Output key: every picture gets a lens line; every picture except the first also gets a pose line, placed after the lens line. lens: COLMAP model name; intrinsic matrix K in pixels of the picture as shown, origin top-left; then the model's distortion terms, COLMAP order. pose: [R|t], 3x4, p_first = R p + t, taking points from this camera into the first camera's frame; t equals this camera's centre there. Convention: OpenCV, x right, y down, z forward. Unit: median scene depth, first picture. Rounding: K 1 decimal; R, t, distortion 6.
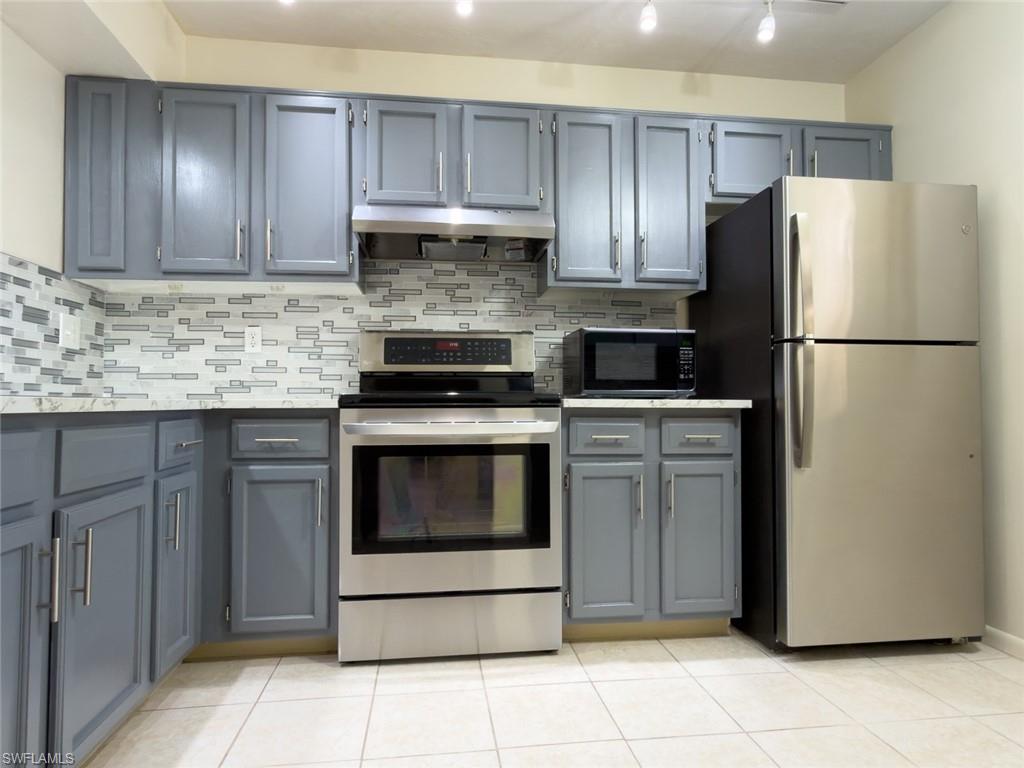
lens RADIAL K [[615.4, 0, 513.7], [0, 615.4, 386.9], [0, 0, 1]] dist [-0.006427, 0.013581]
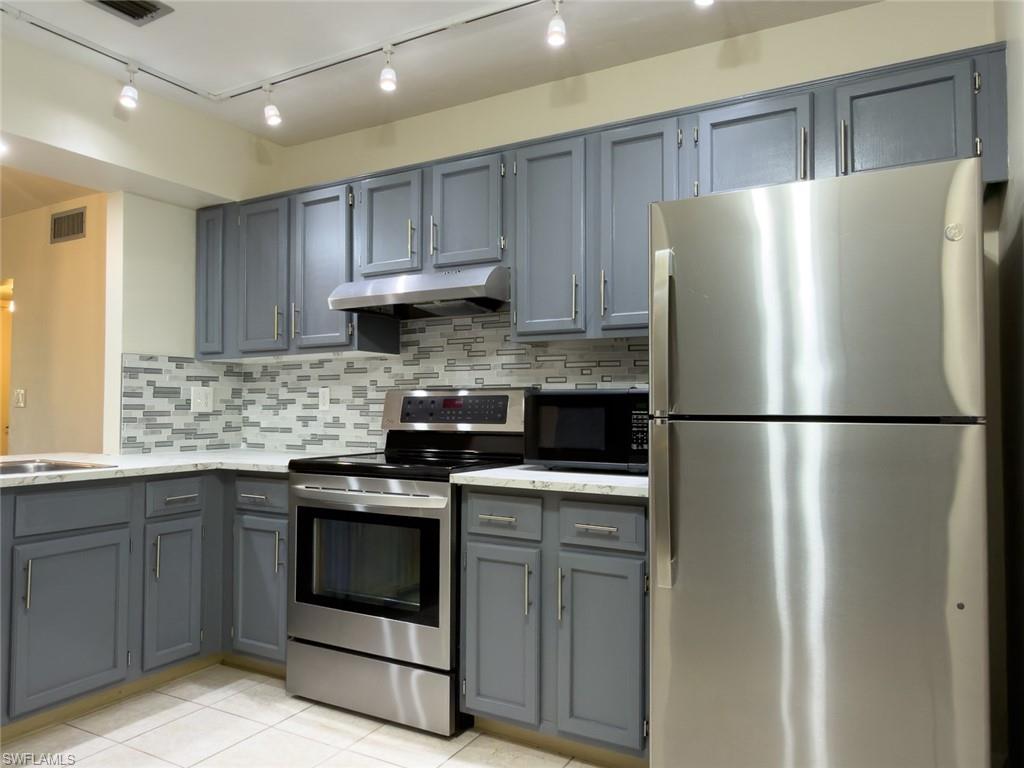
lens RADIAL K [[727.1, 0, 511.3], [0, 727.1, 387.2], [0, 0, 1]] dist [0.013641, -0.015334]
pose [[0.794277, -0.013895, -0.607397, 0.747065], [0.015064, 0.999881, -0.003174, -0.097425], [0.607369, -0.006629, 0.794392, 0.142314]]
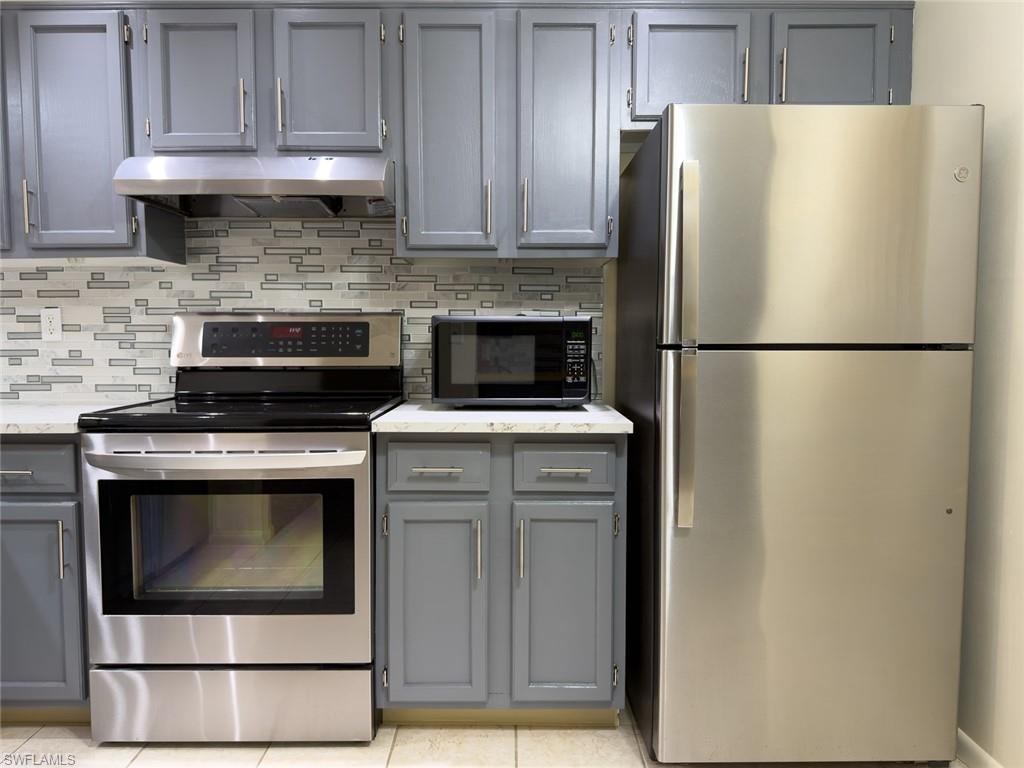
lens RADIAL K [[758.5, 0, 516.9], [0, 758.5, 386.2], [0, 0, 1]] dist [0.043381, -0.059184]
pose [[0.991785, 0.009696, -0.127546, 0.333886], [0.002307, 0.995605, 0.093626, -0.097059], [0.127894, -0.093151, 0.987404, 0.096424]]
